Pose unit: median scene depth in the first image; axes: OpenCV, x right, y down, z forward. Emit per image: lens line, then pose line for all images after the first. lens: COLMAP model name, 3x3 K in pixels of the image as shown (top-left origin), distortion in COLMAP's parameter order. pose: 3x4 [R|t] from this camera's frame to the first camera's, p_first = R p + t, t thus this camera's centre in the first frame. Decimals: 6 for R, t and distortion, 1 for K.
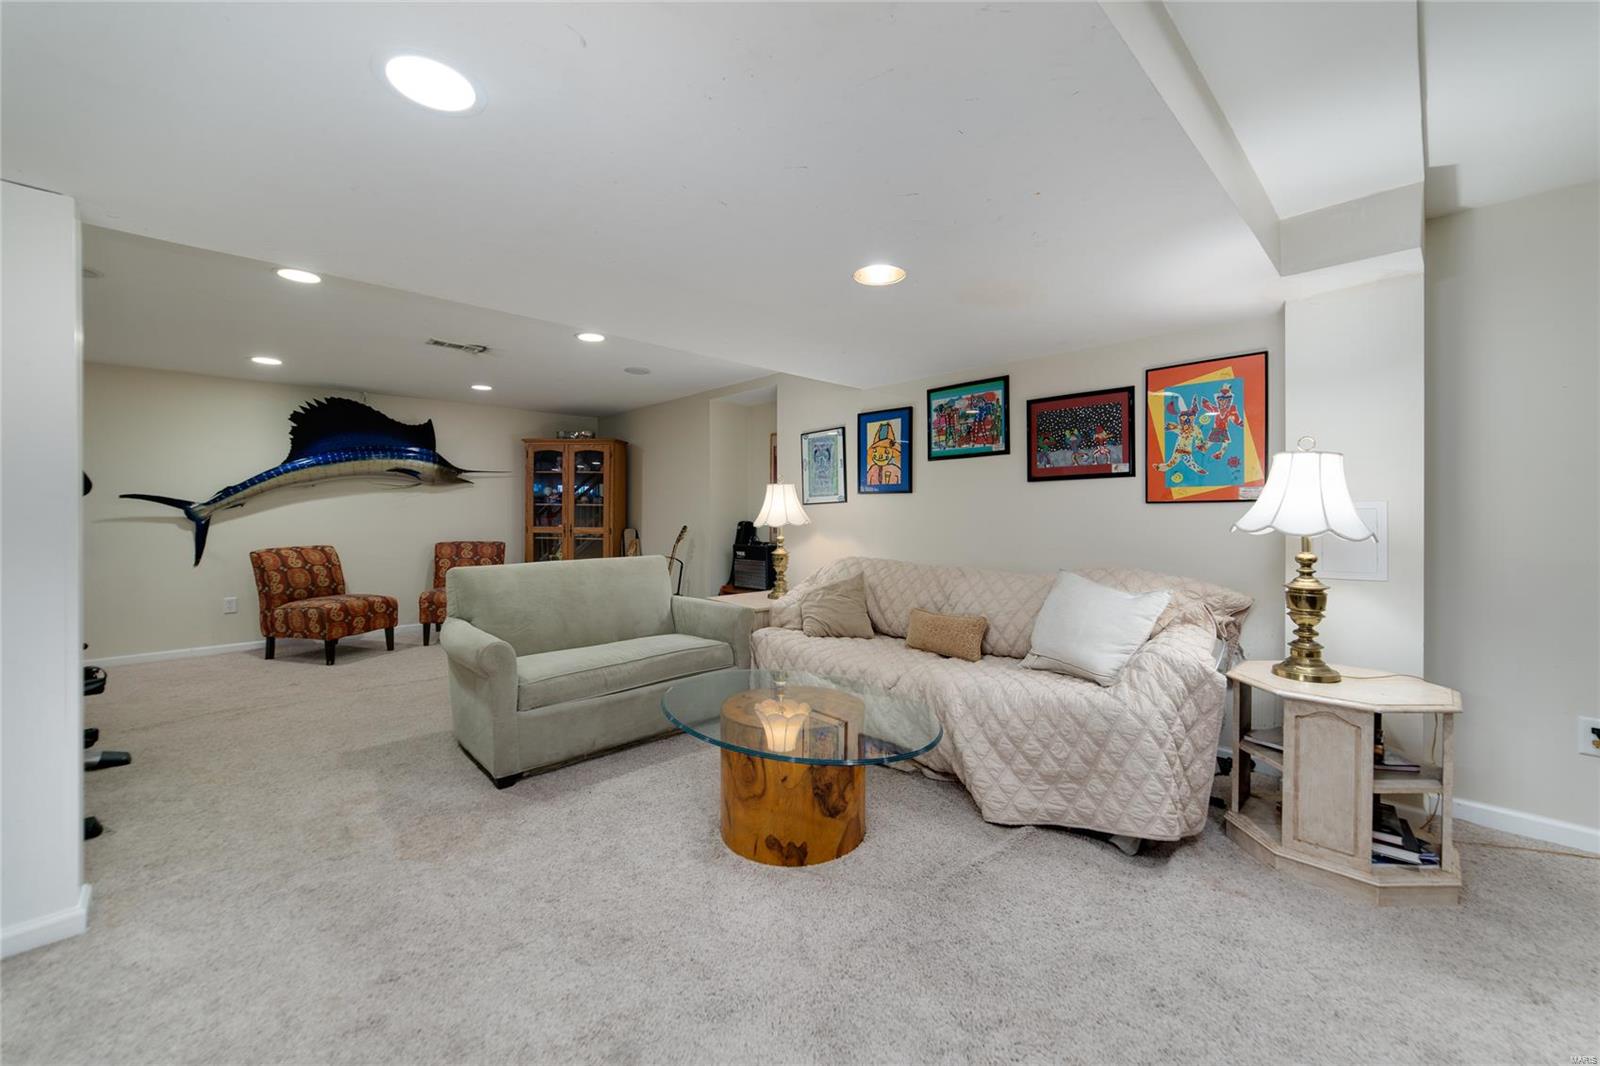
lens RADIAL K [[633.1, 0, 800.2], [0, 633.1, 518.6], [0, 0, 1]] dist [-0.006475, 0.000610]
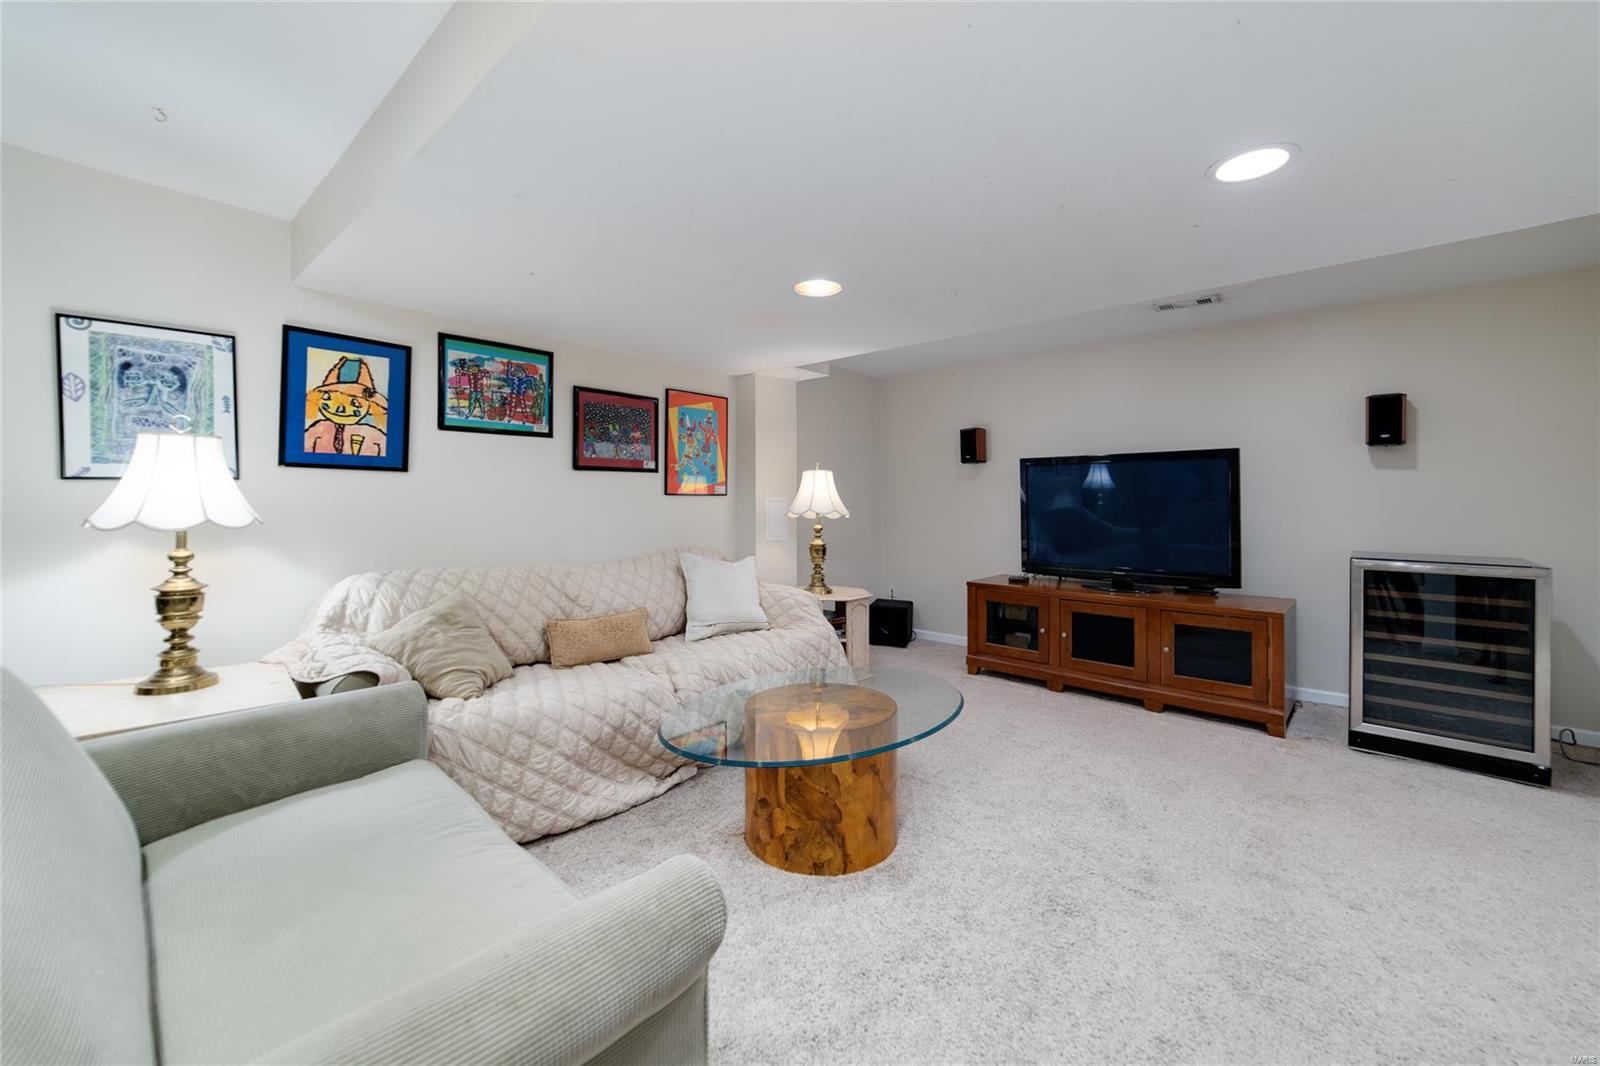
lens RADIAL K [[633.1, 0, 802.0], [0, 633.1, 502.0], [0, 0, 1]] dist [-0.006475, 0.000610]
pose [[-0.074445, 0.008253, 0.997191, -0.518419], [0.007918, 0.999939, -0.007685, 0.000858], [-0.997194, 0.007323, -0.074506, 0.599235]]
